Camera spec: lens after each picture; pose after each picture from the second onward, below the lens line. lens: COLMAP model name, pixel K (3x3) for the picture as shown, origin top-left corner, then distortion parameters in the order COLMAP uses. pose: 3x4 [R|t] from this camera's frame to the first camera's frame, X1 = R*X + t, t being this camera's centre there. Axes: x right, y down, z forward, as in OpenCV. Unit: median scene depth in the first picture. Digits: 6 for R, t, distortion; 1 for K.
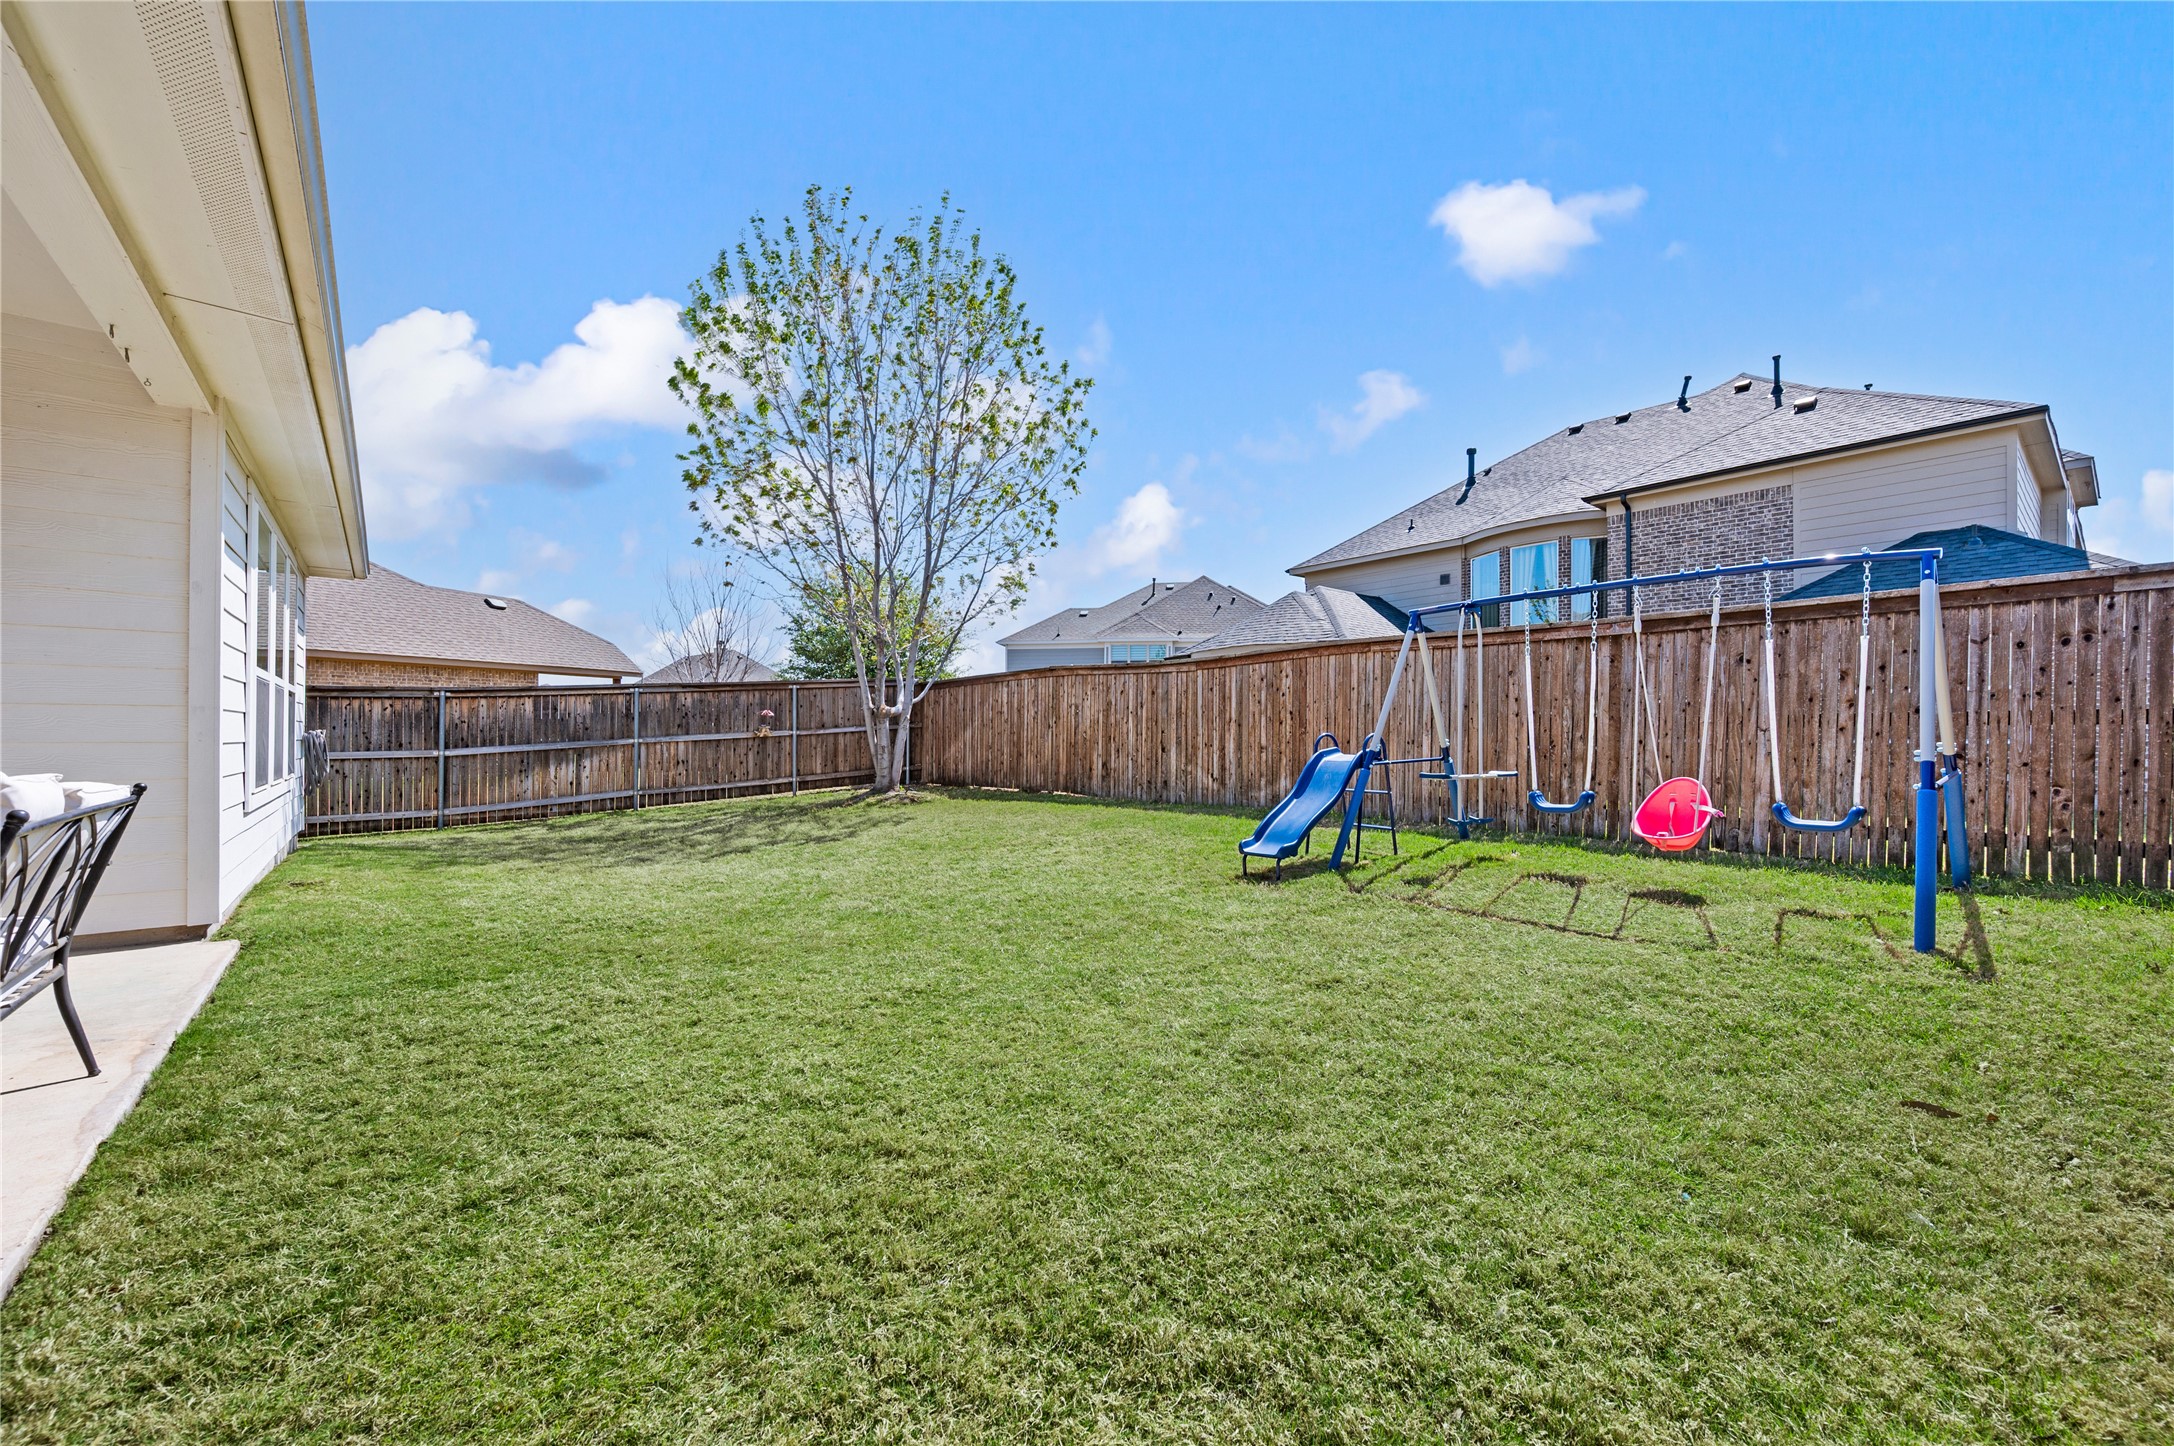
lens RADIAL K [[871.9, 0, 1110.7], [0, 871.9, 737.8], [0, 0, 1]] dist [0.001260, 0.000039]
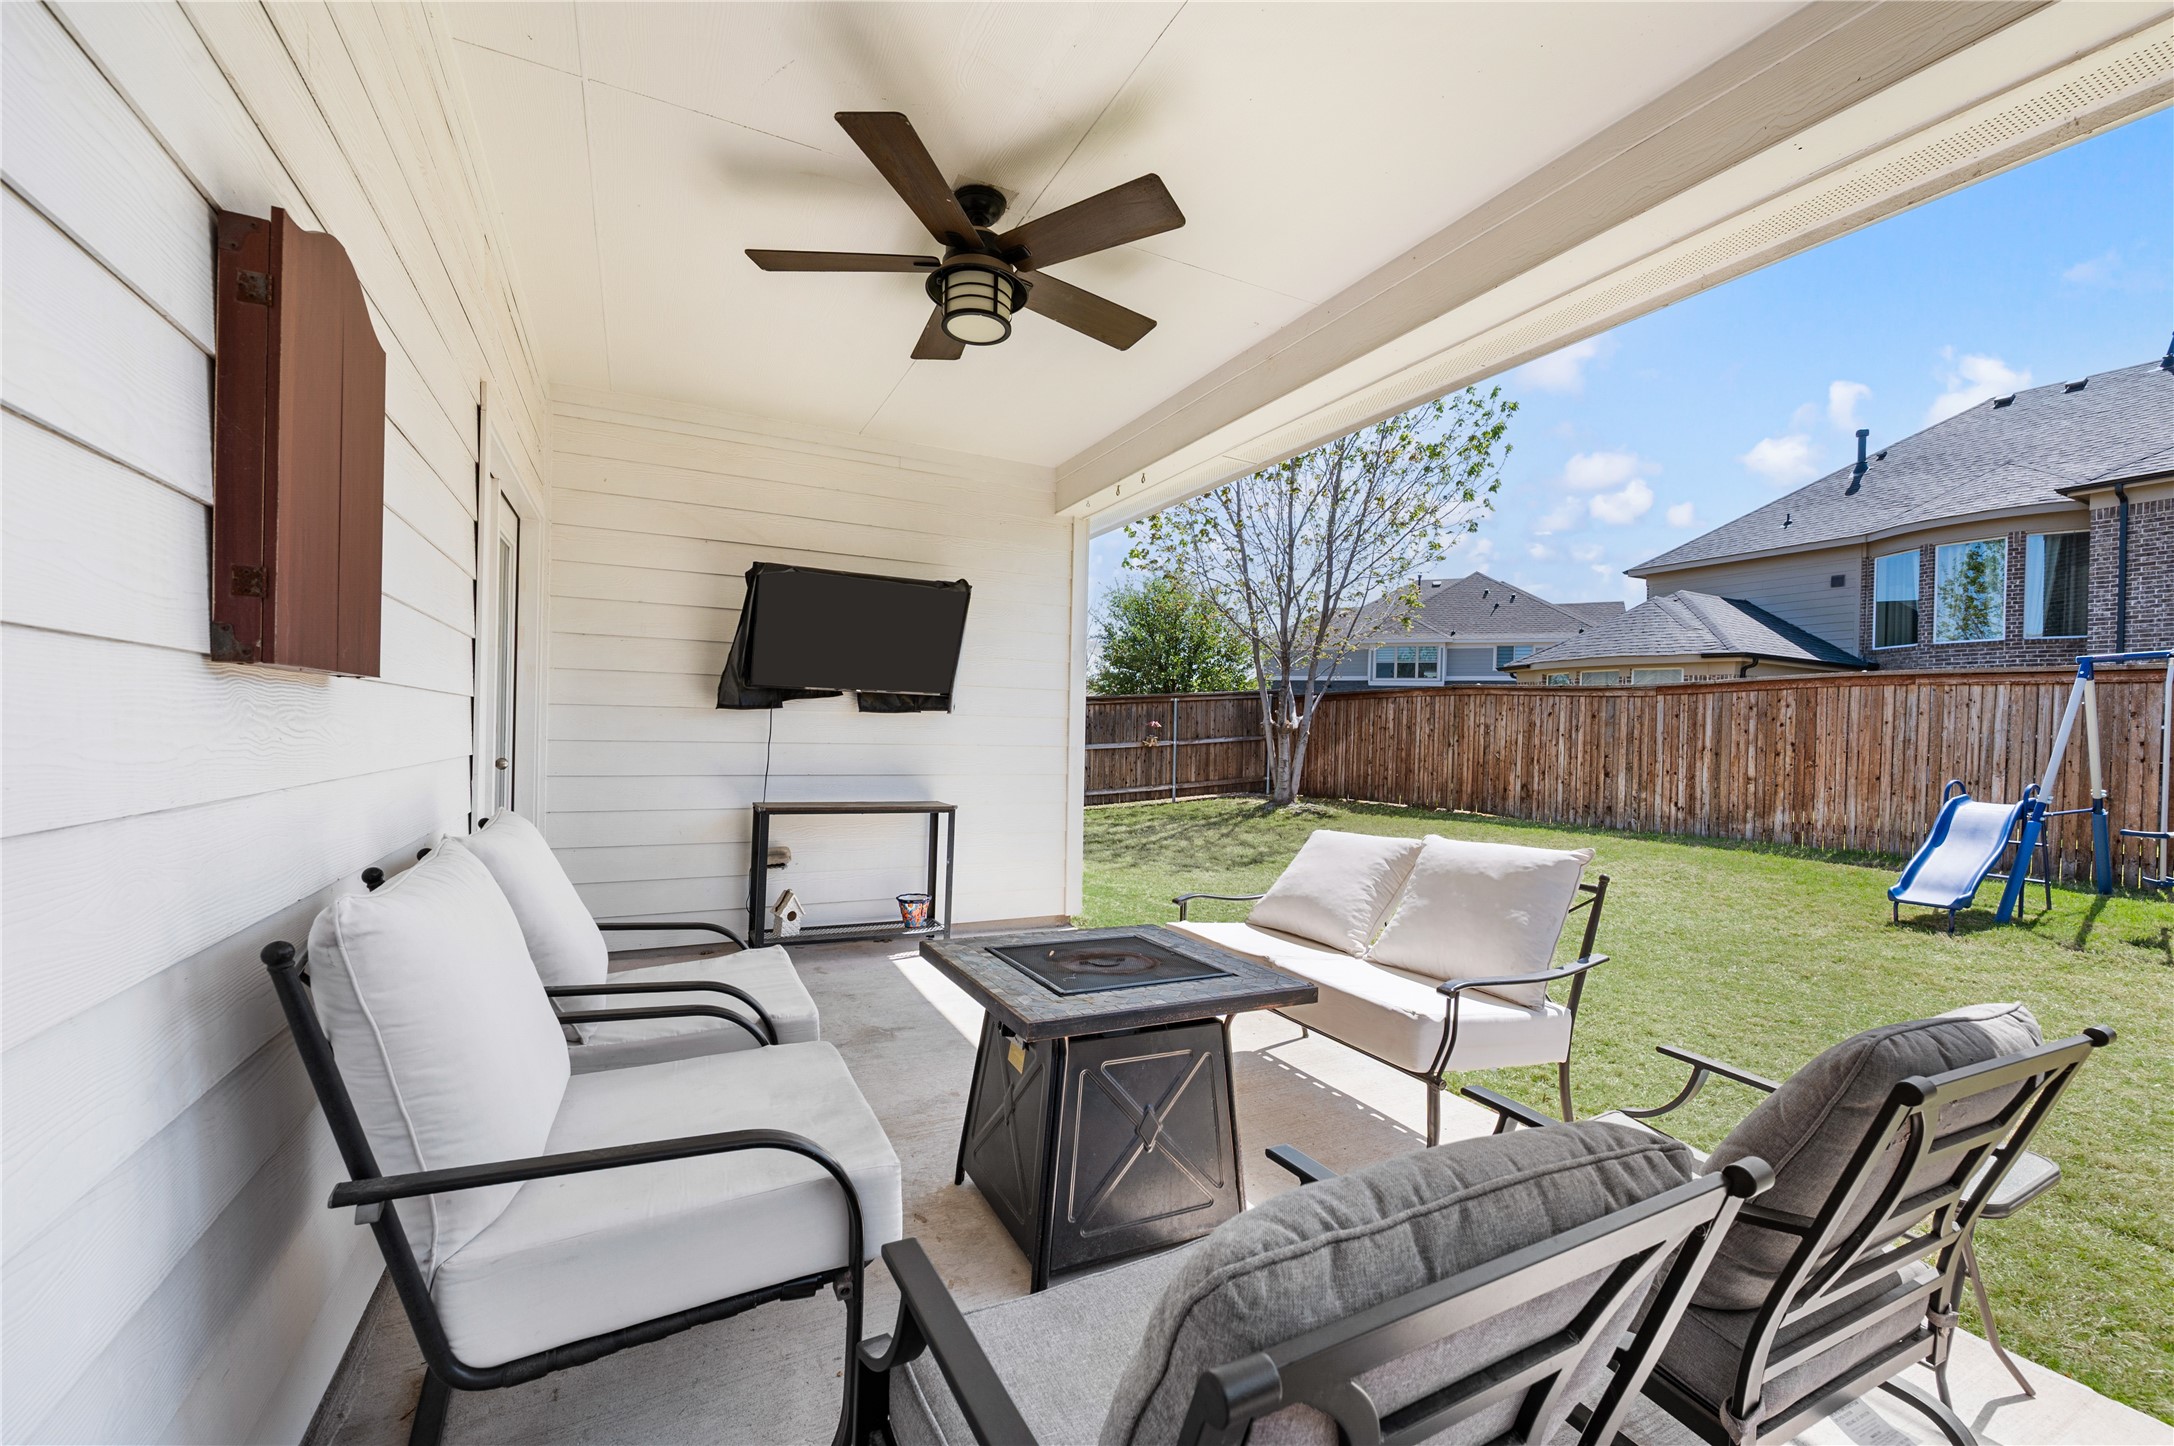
lens RADIAL K [[895.2, 0, 1095.4], [0, 895.2, 732.9], [0, 0, 1]] dist [-0.001779, -0.000234]
pose [[0.973961, 0.020269, -0.225808, -0.222523], [-0.020332, 0.999791, 0.002049, -0.019261], [0.225802, 0.002596, 0.974170, -0.093956]]
